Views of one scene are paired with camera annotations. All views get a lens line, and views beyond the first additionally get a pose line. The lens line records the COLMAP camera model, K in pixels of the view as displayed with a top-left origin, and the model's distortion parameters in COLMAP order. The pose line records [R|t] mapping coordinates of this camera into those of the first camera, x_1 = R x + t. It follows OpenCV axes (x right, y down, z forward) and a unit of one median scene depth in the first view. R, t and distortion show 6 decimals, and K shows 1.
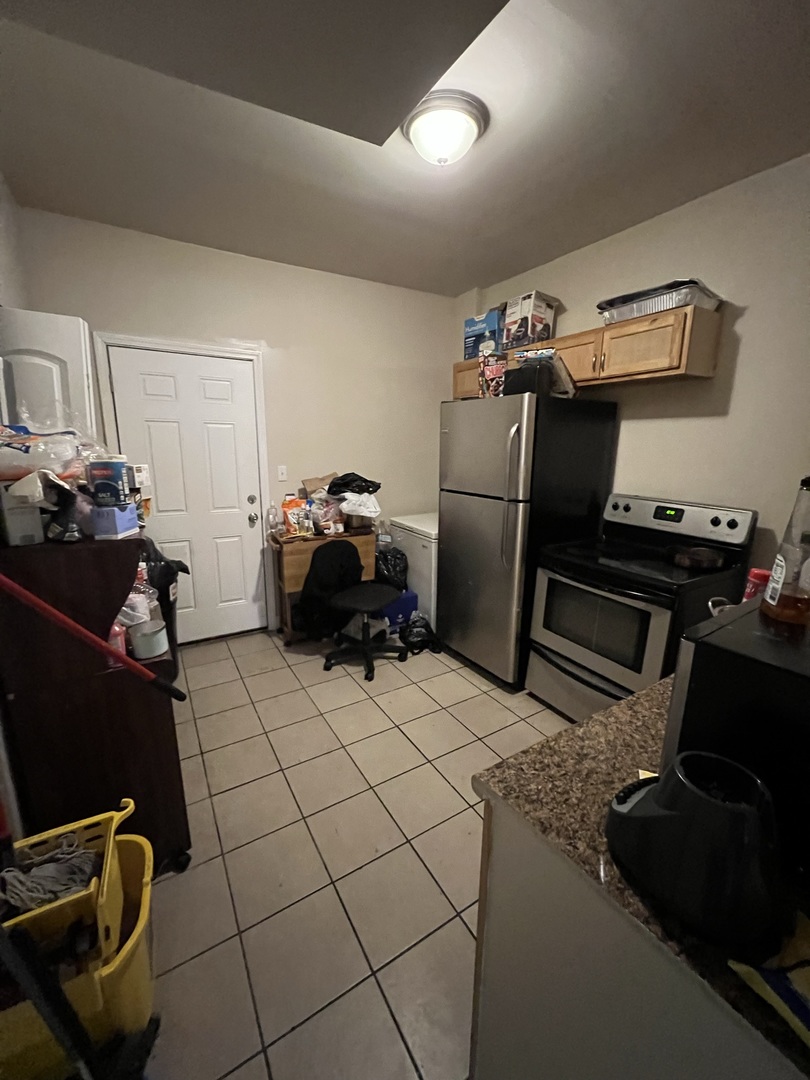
lens RADIAL K [[429.2, 0, 406.4], [0, 429.2, 539.7], [0, 0, 1]] dist [-0.001185, -0.000029]
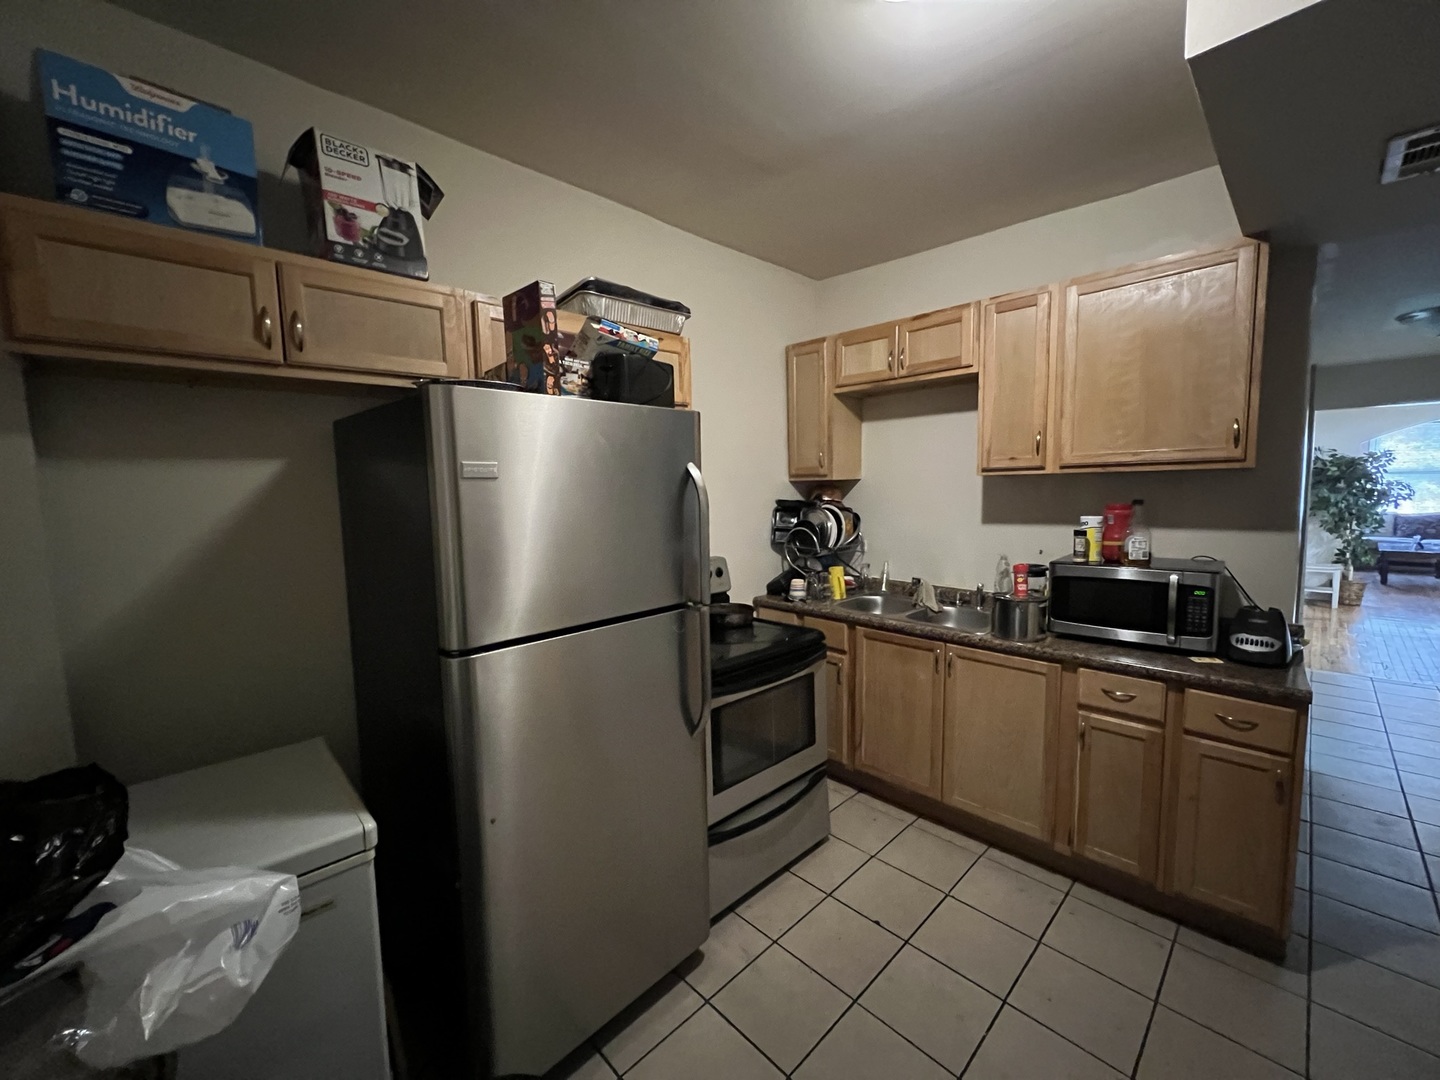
lens RADIAL K [[572.3, 0, 720.2], [0, 572.3, 532.3], [0, 0, 1]] dist [-0.001185, -0.000029]
pose [[-0.229527, -0.090531, 0.969083, -0.358888], [0.234141, 0.961290, 0.145259, -0.218468], [-0.944720, 0.260243, -0.199445, 0.878757]]
